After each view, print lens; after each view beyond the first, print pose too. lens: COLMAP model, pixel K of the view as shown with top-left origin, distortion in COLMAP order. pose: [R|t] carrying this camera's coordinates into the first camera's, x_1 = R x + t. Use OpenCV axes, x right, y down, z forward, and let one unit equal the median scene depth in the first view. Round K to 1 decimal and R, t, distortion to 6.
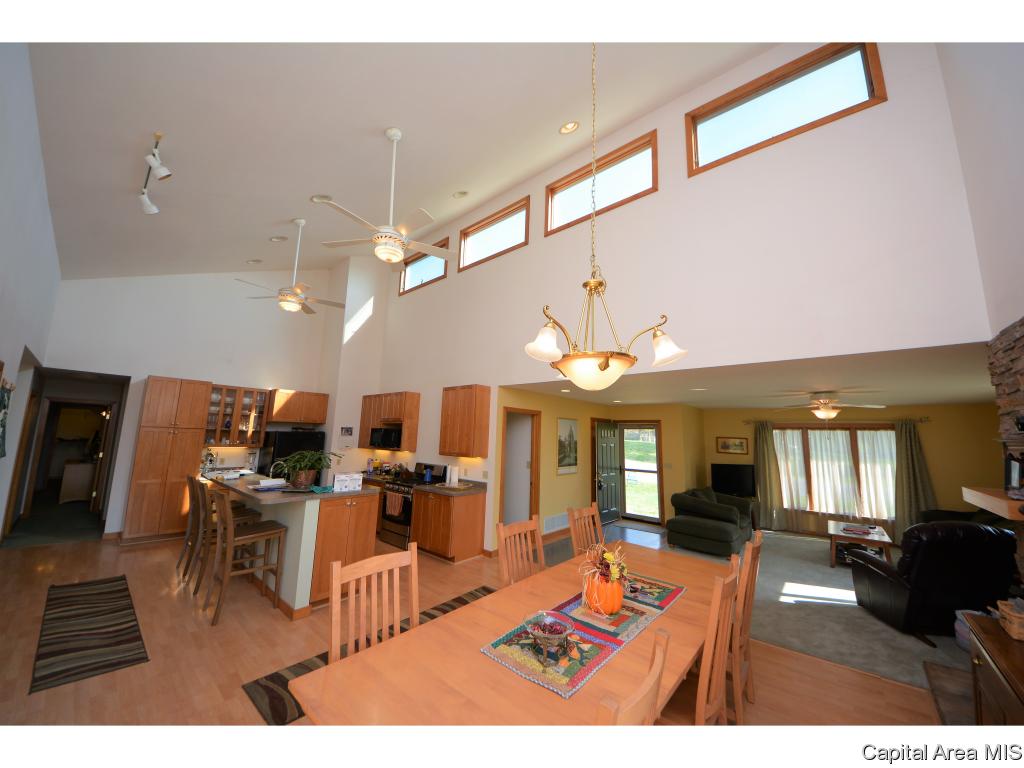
lens RADIAL K [[356.3, 0, 512.0], [0, 356.3, 384.0], [0, 0, 1]] dist [-0.000726, -0.009770]
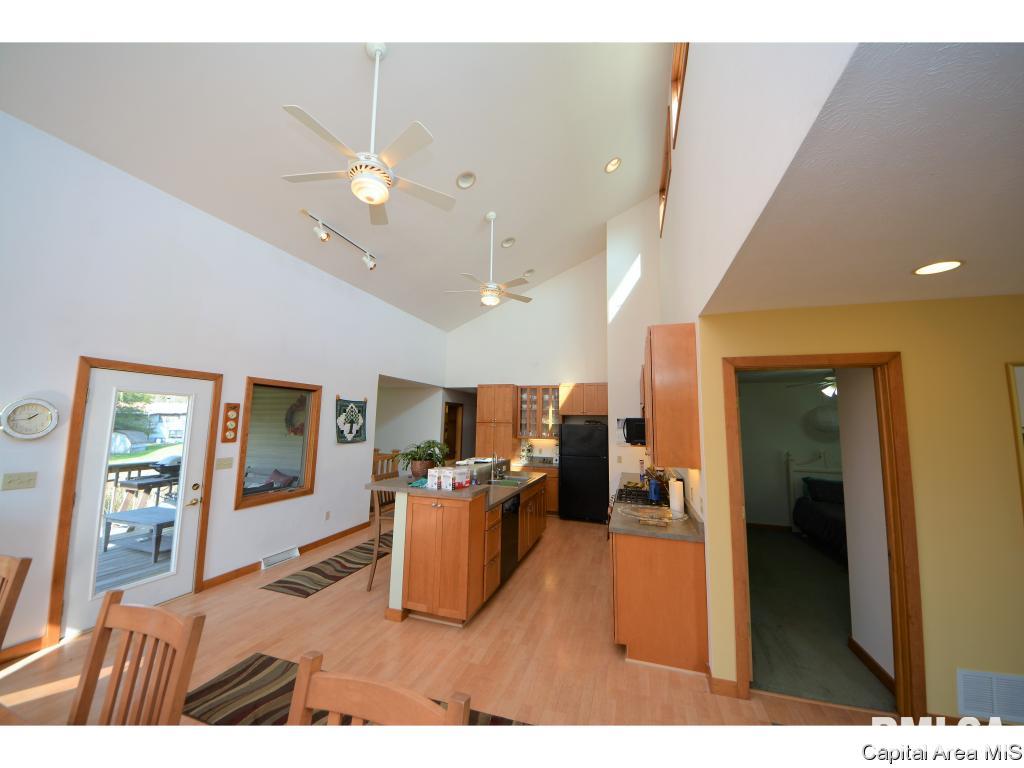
lens RADIAL K [[356.3, 0, 512.0], [0, 356.3, 384.0], [0, 0, 1]] dist [-0.000726, -0.009770]
pose [[0.406736, -0.121456, -0.905436, 0.263767], [0.130583, 0.988675, -0.073962, 0.091209], [0.904165, -0.088151, 0.417989, 0.549780]]
